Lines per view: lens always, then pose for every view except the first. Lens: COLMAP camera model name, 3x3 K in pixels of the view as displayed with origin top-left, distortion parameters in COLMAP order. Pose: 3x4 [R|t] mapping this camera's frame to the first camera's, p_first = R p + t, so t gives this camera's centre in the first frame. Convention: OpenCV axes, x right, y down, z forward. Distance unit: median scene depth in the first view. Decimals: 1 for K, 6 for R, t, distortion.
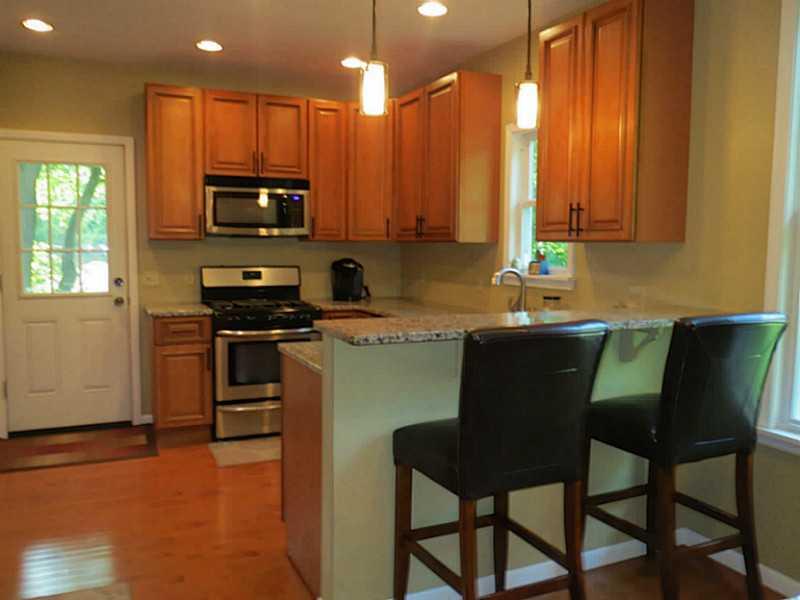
lens RADIAL K [[688.9, 0, 400.0], [0, 688.9, 300.0], [0, 0, 1]] dist [-0.025060, 0.000836]
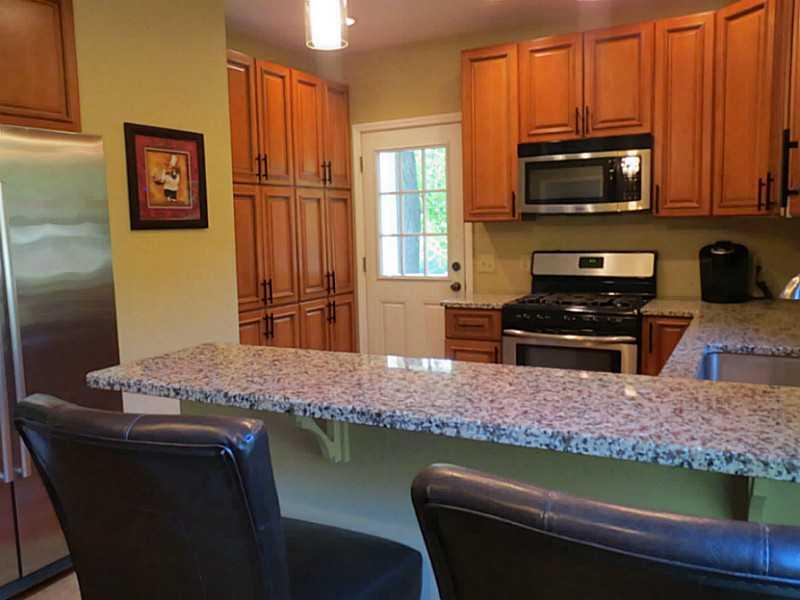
lens RADIAL K [[688.9, 0, 400.0], [0, 688.9, 300.0], [0, 0, 1]] dist [-0.025060, 0.000836]
pose [[0.569780, 0.071592, -0.818673, 0.333913], [-0.029913, 0.997345, 0.066398, -0.040643], [0.821253, -0.013343, 0.570408, 0.378275]]
